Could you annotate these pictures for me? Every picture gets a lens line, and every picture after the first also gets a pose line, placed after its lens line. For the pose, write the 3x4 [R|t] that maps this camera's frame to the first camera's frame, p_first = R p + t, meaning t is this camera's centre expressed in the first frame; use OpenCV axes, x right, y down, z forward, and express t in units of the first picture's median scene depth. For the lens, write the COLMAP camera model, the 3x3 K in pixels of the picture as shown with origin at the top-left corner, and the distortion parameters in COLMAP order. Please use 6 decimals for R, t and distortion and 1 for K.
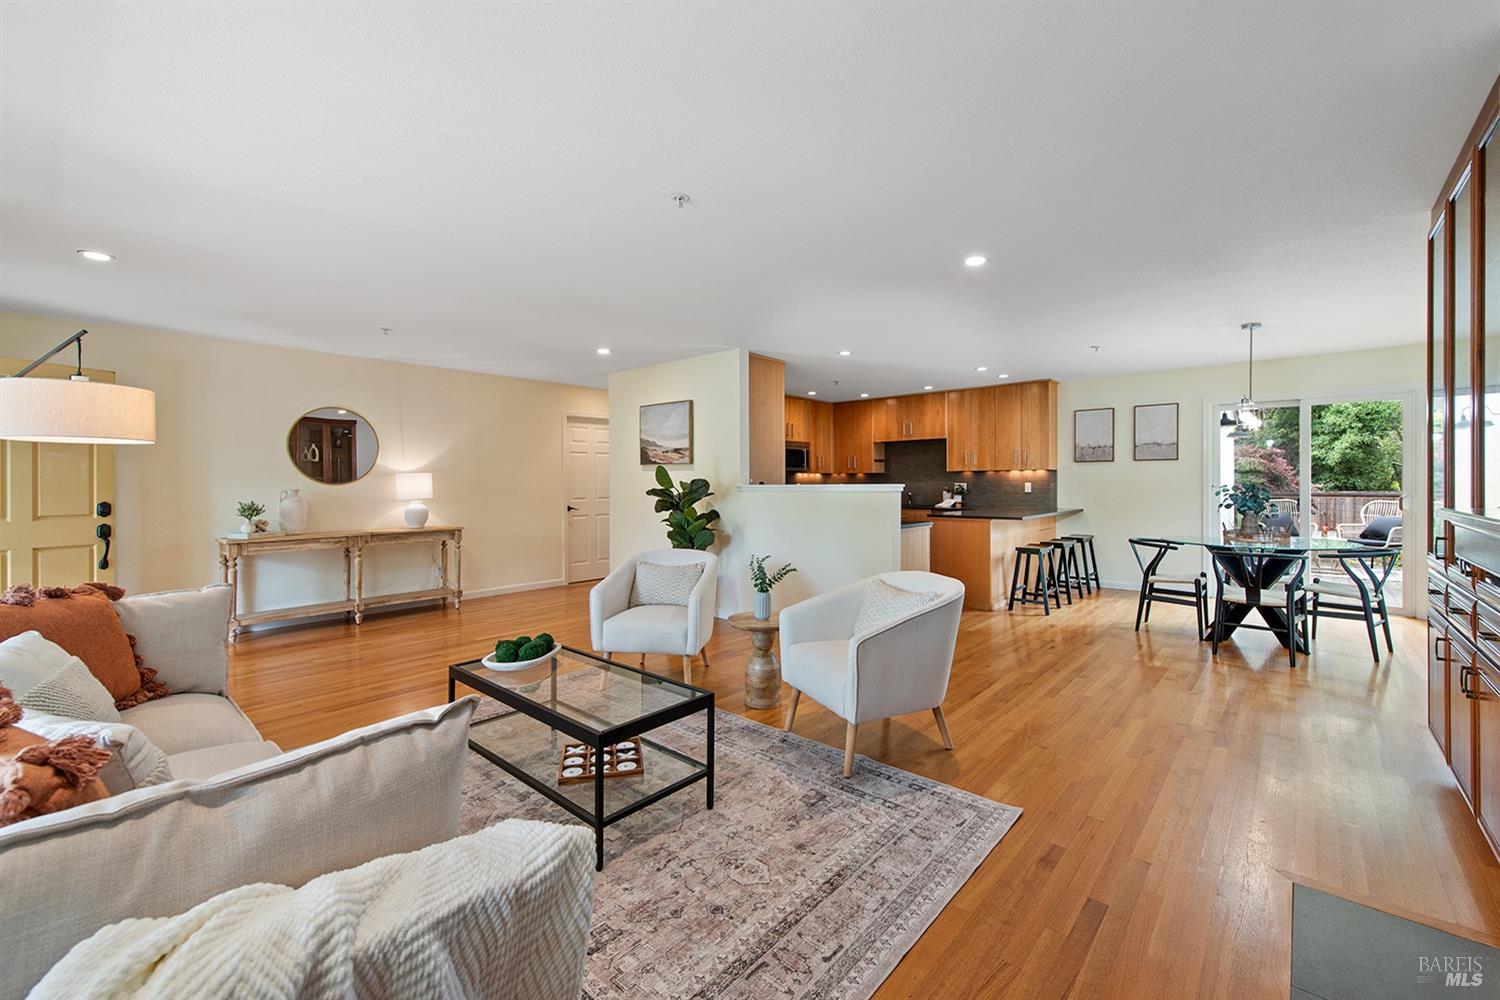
lens RADIAL K [[611.9, 0, 751.5], [0, 611.9, 499.9], [0, 0, 1]] dist [-0.001632, -0.000229]
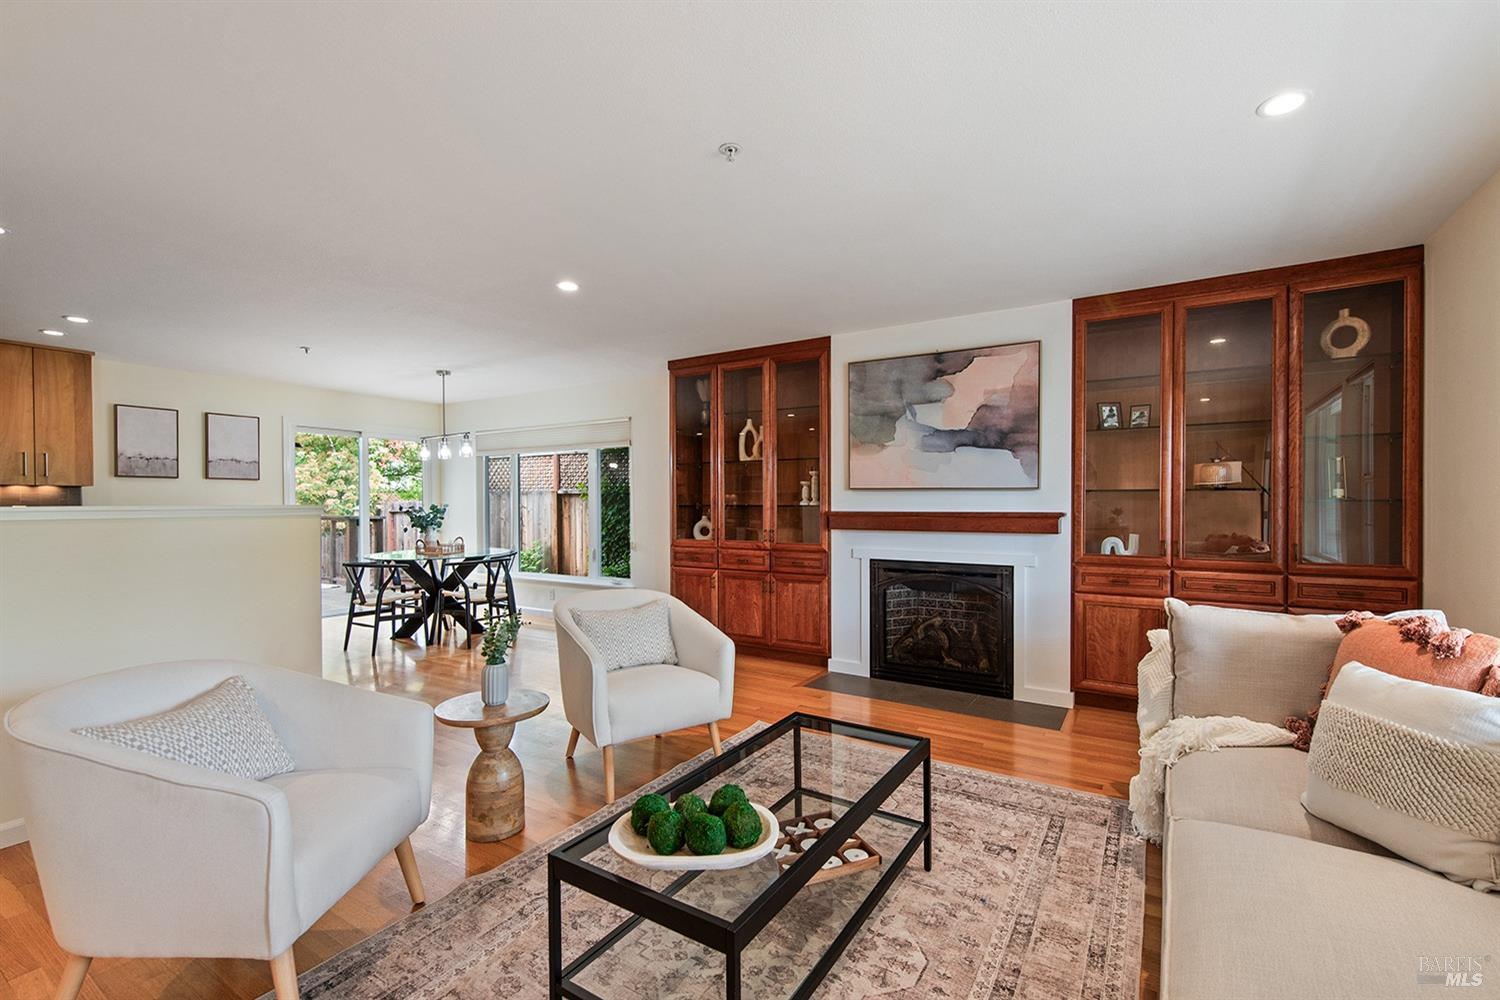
lens RADIAL K [[653.6, 0, 757.0], [0, 653.6, 504.6], [0, 0, 1]] dist [0.014095, -0.003158]
pose [[-0.171169, -0.000475, 0.985241, -0.359148], [0.031867, 0.999474, 0.006018, -0.009949], [-0.984726, 0.032427, -0.171064, 0.402009]]
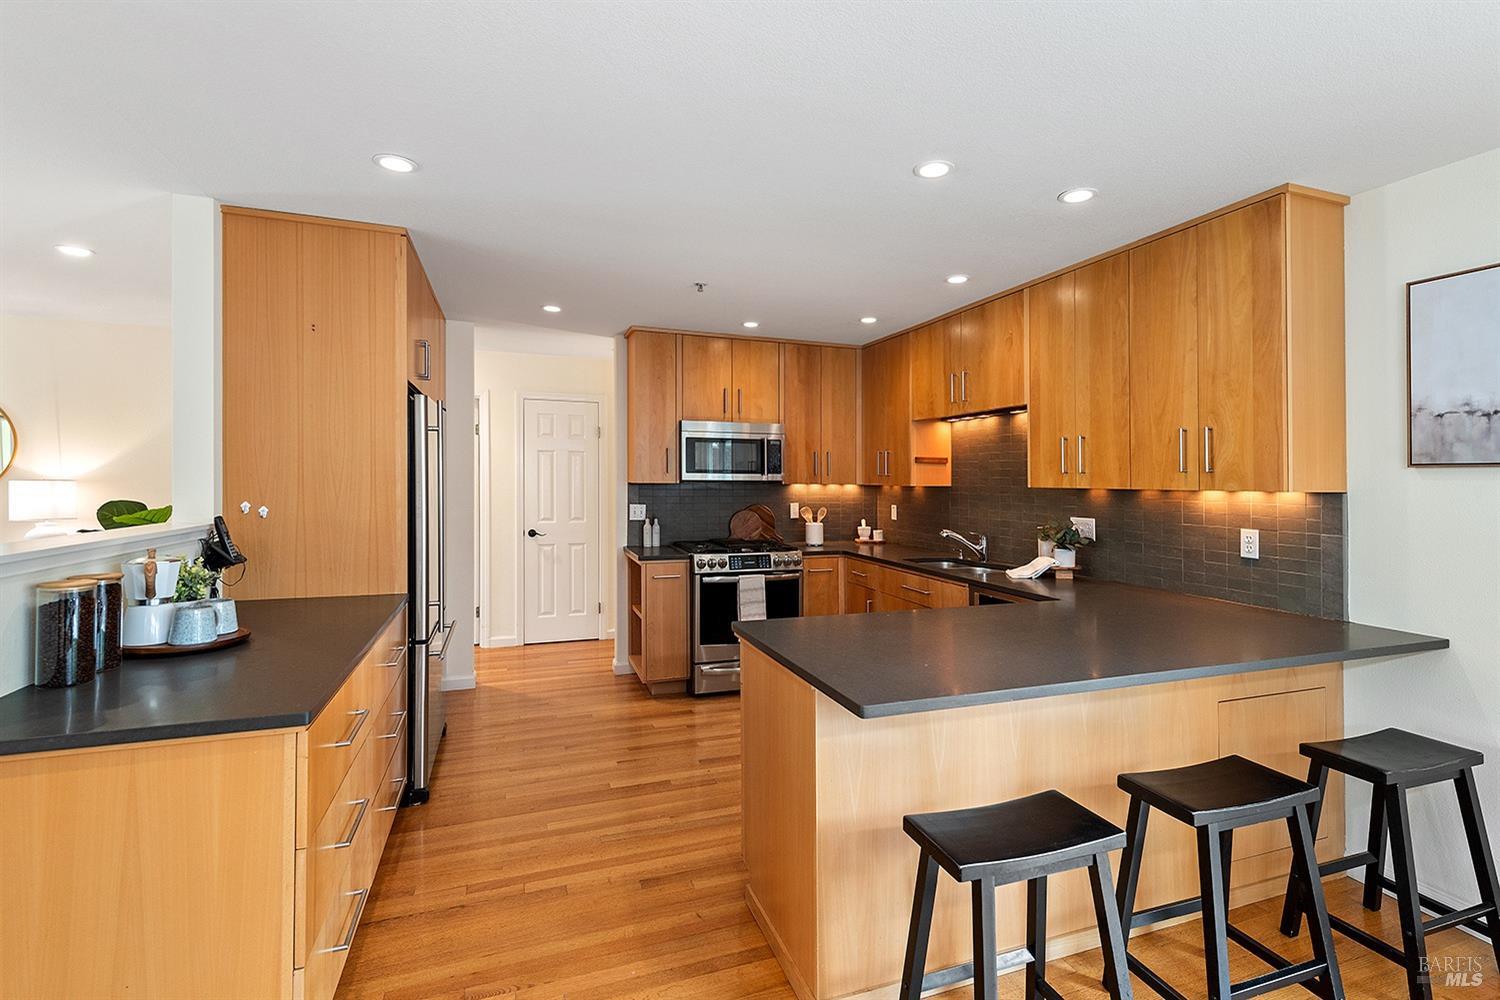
lens RADIAL K [[653.6, 0, 766.7], [0, 653.6, 480.6], [0, 0, 1]] dist [0.014095, -0.003158]
pose [[0.875927, 0.016562, -0.482159, 0.419166], [-0.033058, 0.999122, -0.025737, -0.038524], [0.481310, 0.038483, 0.875706, 0.601469]]
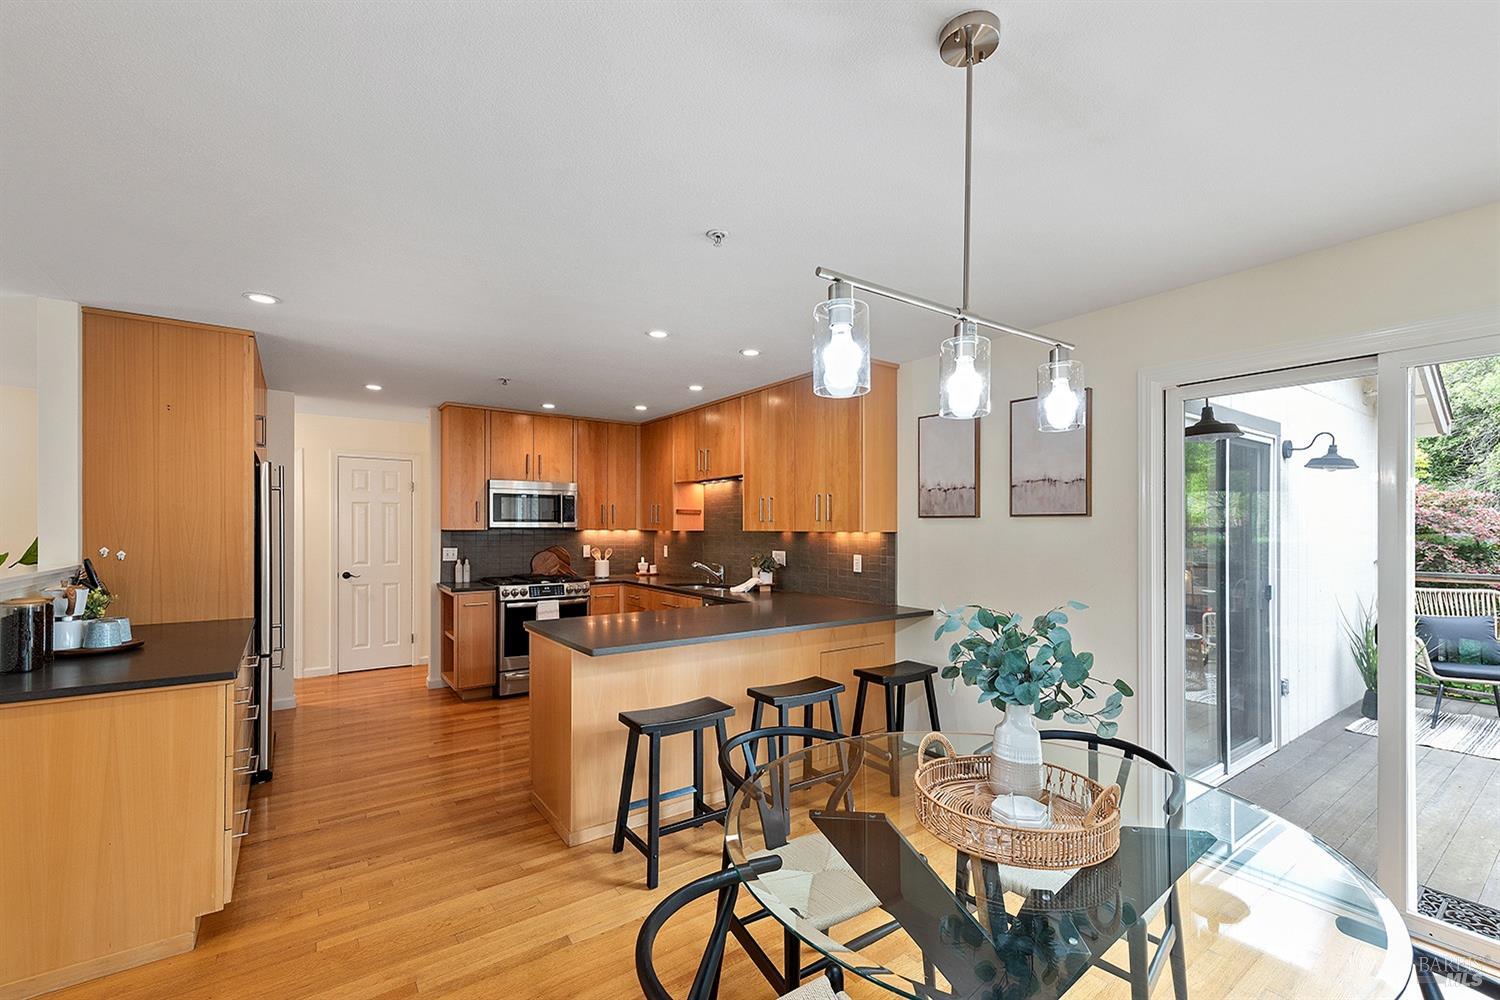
lens RADIAL K [[607.3, 0, 757.2], [0, 607.3, 512.4], [0, 0, 1]] dist [0.010454, 0.000276]
pose [[0.975329, 0.005786, -0.220679, 0.513400], [-0.018733, 0.998220, -0.056621, -0.035392], [0.219958, 0.059358, 0.973702, 0.478208]]
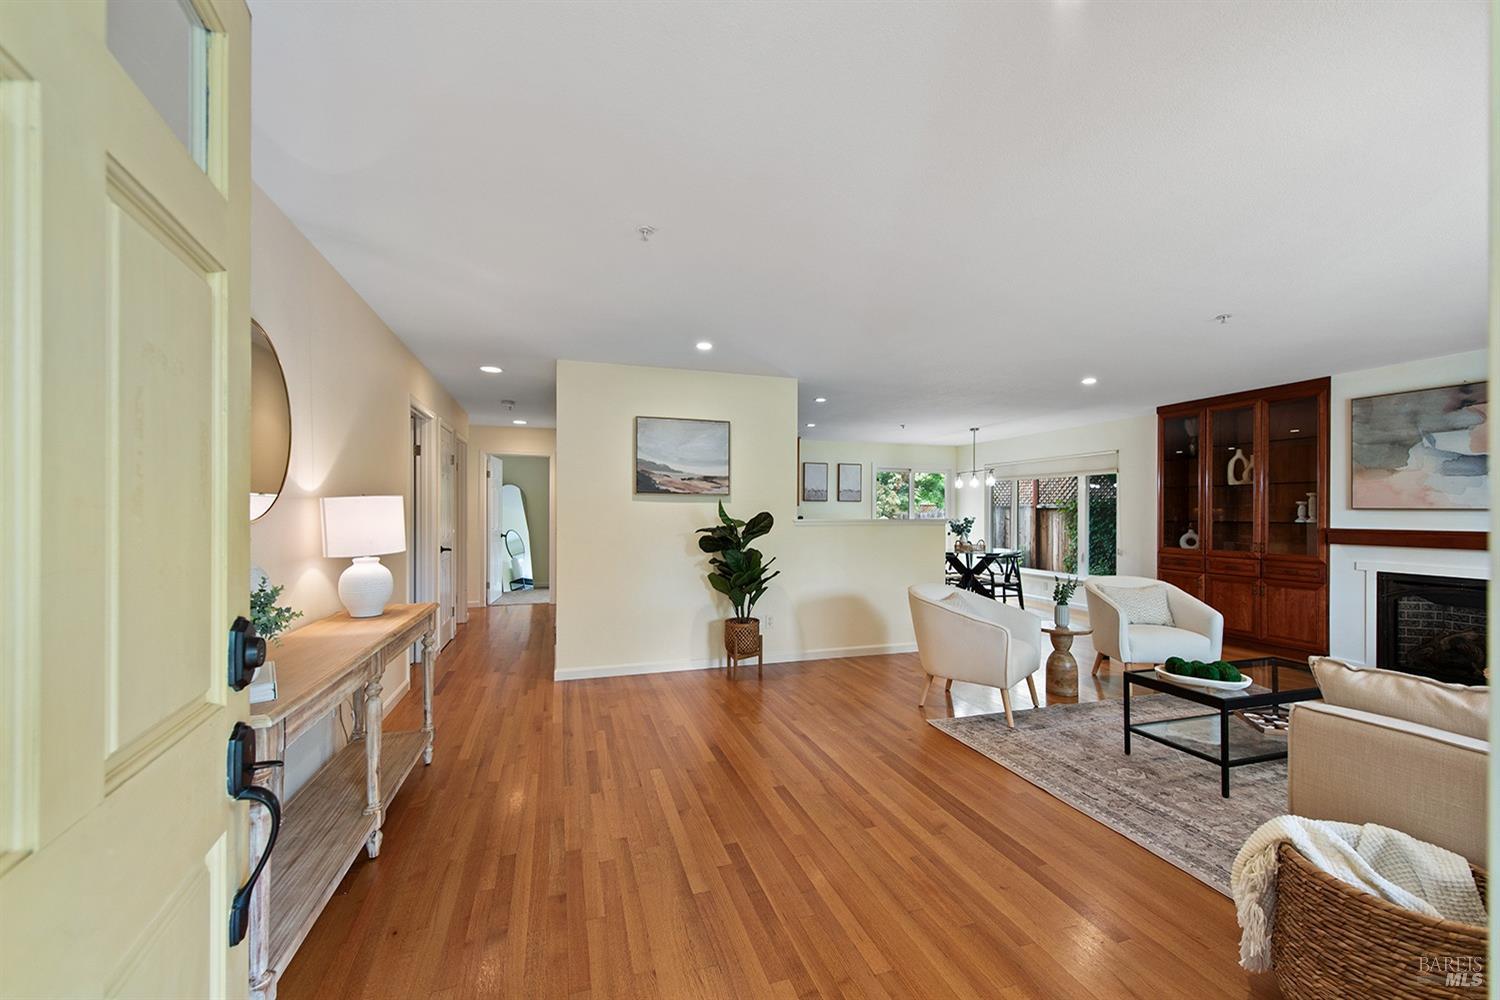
lens RADIAL K [[578.1, 0, 756.6], [0, 578.1, 513.7], [0, 0, 1]] dist [-0.003105, -0.000715]
pose [[0.513988, 0.003444, 0.857790, -0.621810], [0.019635, 0.999683, -0.015779, -0.015908], [-0.857572, 0.024953, 0.513758, 0.440671]]
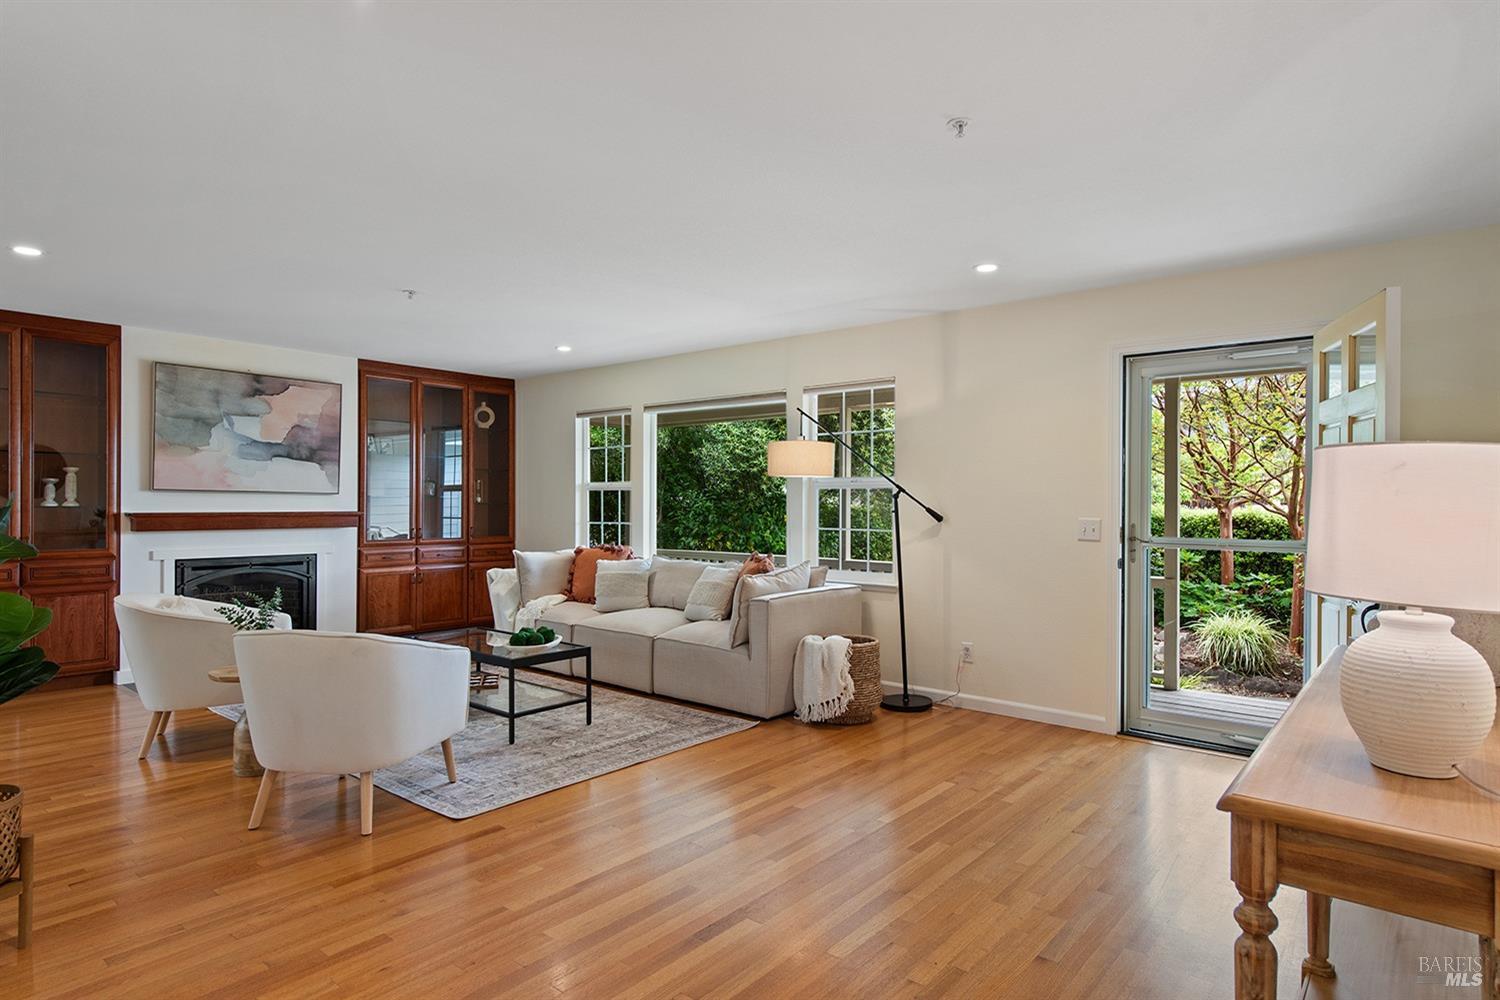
lens RADIAL K [[843.7, 0, 736.5], [0, 843.7, 498.5], [0, 0, 1]] dist [-0.000148, -0.002316]
pose [[-0.999994, -0.002317, -0.002715, -0.306693], [-0.002383, 0.999695, 0.024563, -0.030097], [0.002657, 0.024569, -0.999695, 0.978254]]
